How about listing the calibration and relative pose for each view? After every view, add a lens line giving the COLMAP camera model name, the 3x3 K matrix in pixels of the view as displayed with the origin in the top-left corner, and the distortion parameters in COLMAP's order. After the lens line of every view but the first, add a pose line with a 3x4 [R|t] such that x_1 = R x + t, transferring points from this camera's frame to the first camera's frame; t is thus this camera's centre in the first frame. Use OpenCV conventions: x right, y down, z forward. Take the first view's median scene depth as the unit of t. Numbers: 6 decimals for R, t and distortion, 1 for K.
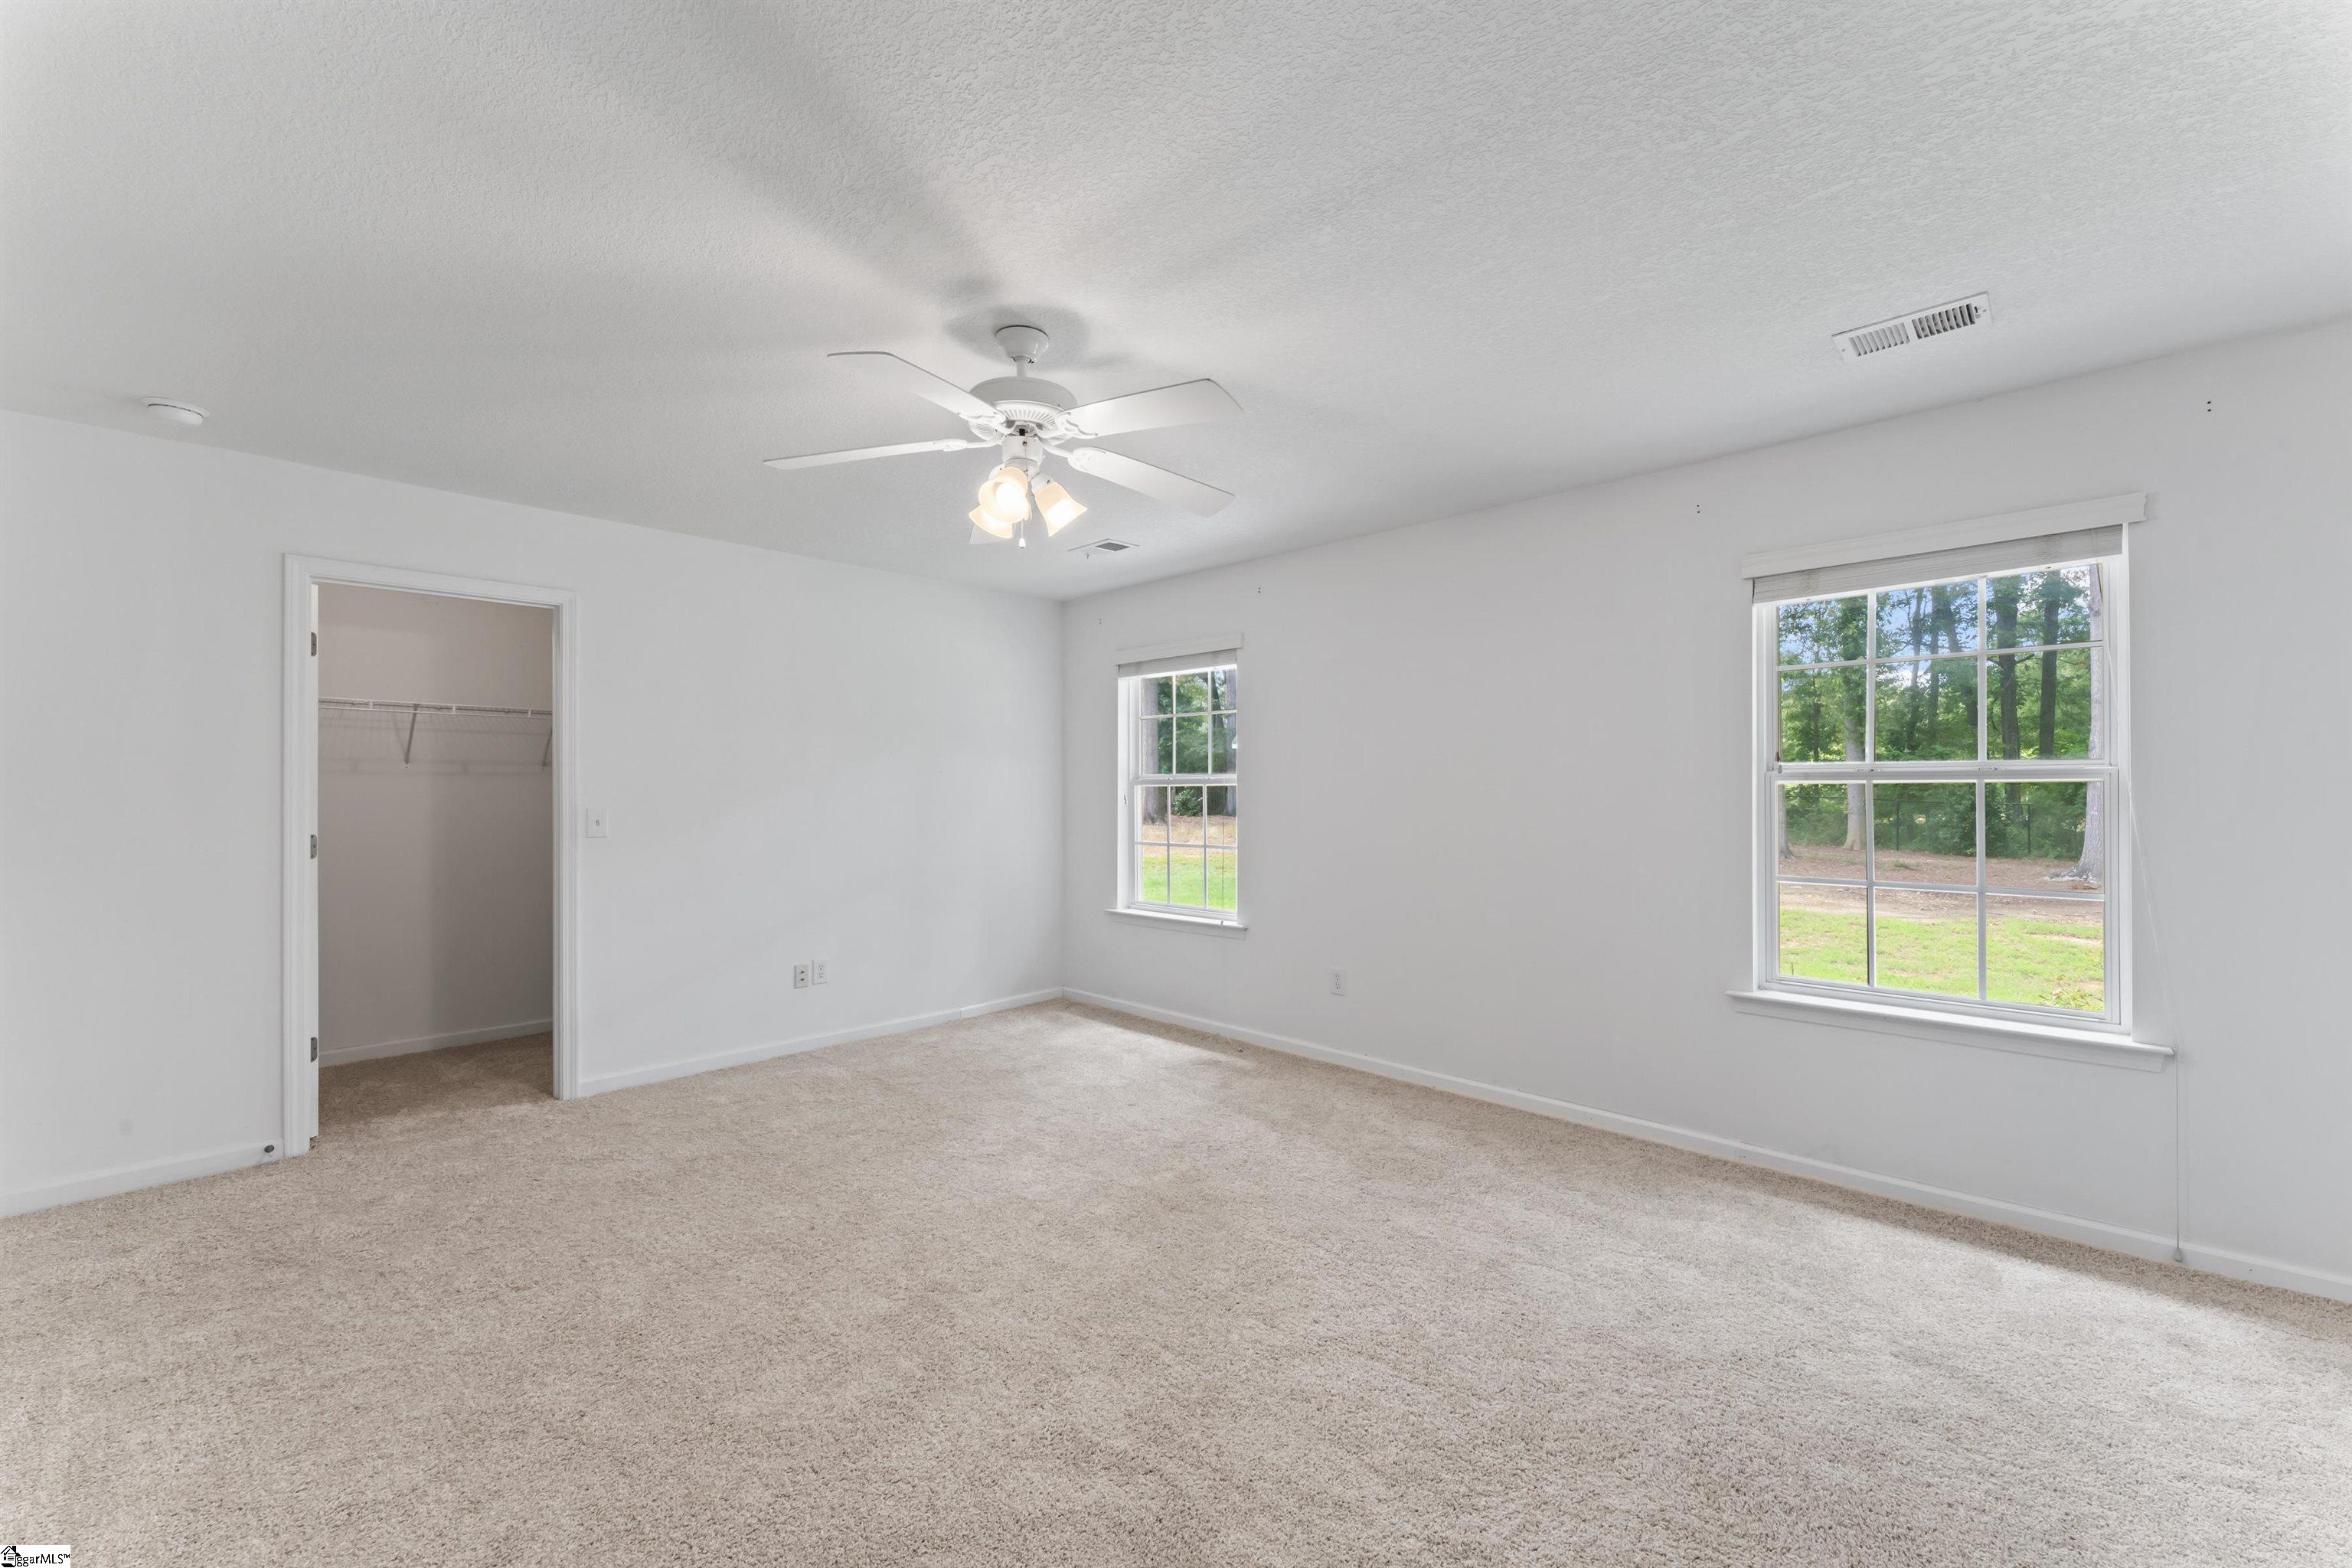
lens RADIAL K [[932.9, 0, 1189.0], [0, 932.9, 783.1], [0, 0, 1]] dist [0.002653, 0.000114]
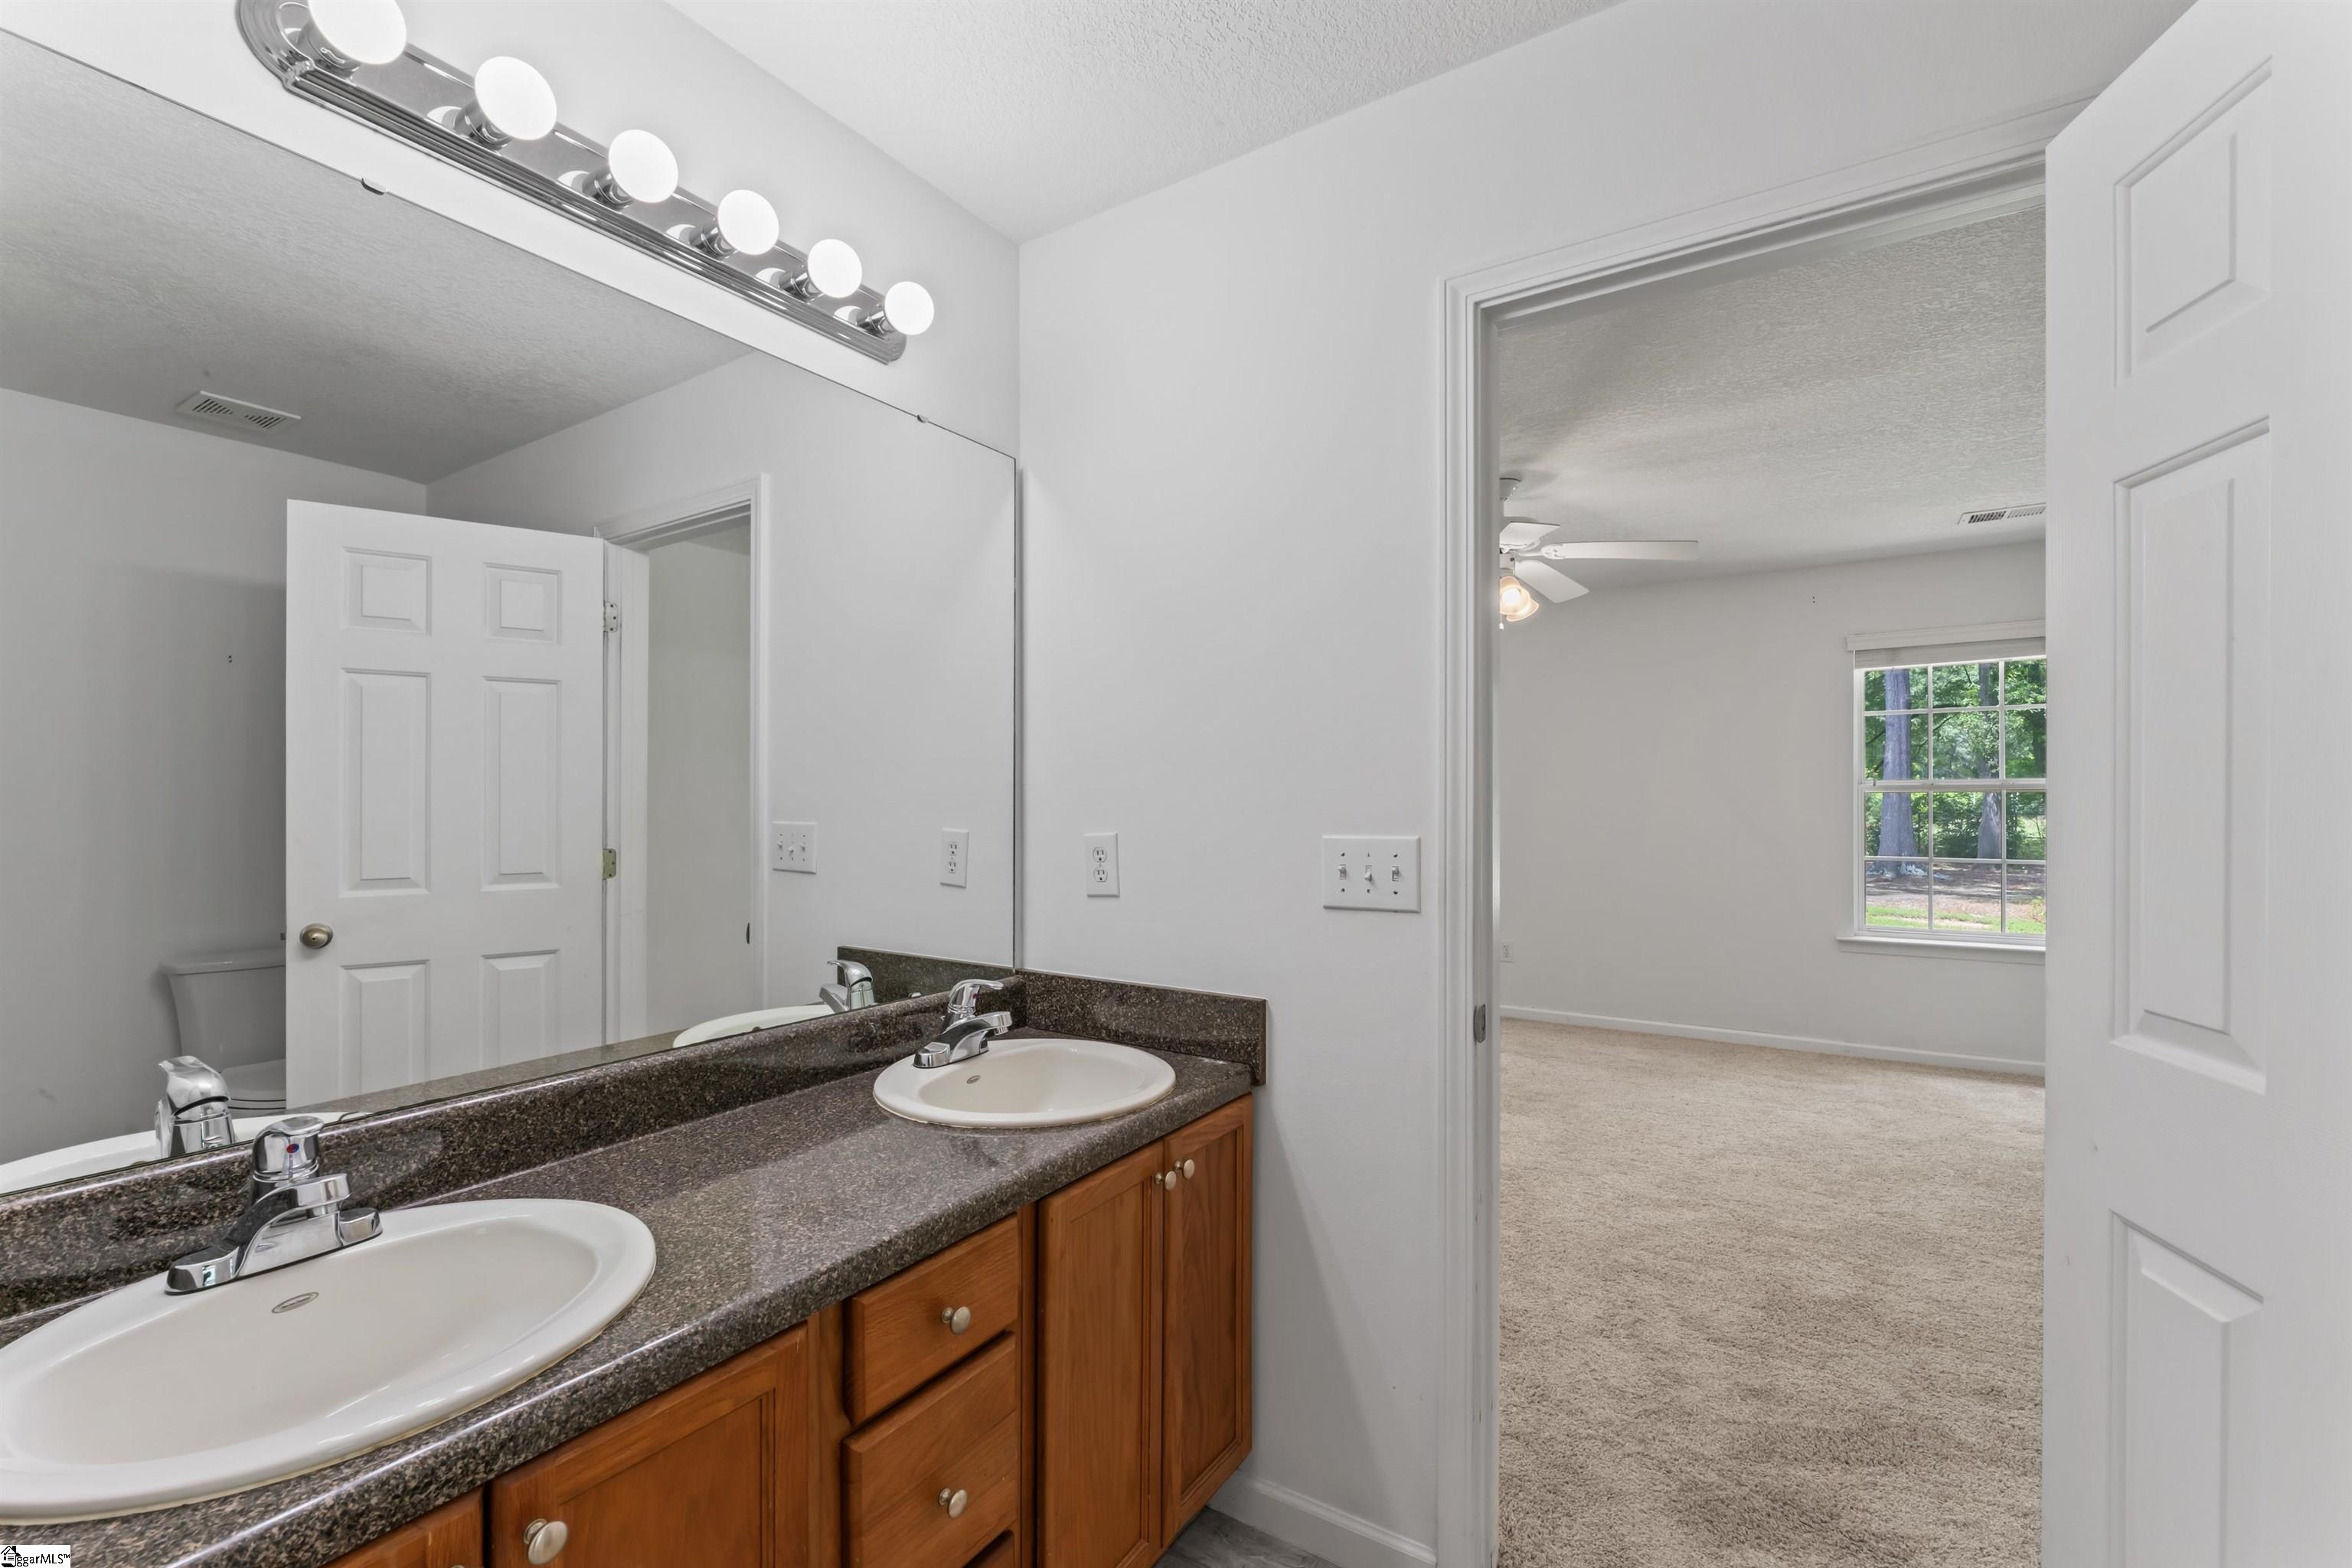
lens RADIAL K [[1006.9, 0, 1160.7], [0, 1006.9, 793.4], [0, 0, 1]] dist [-0.008198, 0.000365]
pose [[0.981708, 0.001375, 0.190387, -0.766258], [-0.001511, 0.999999, 0.000569, 0.001627], [-0.190386, -0.000846, 0.981709, -0.328296]]
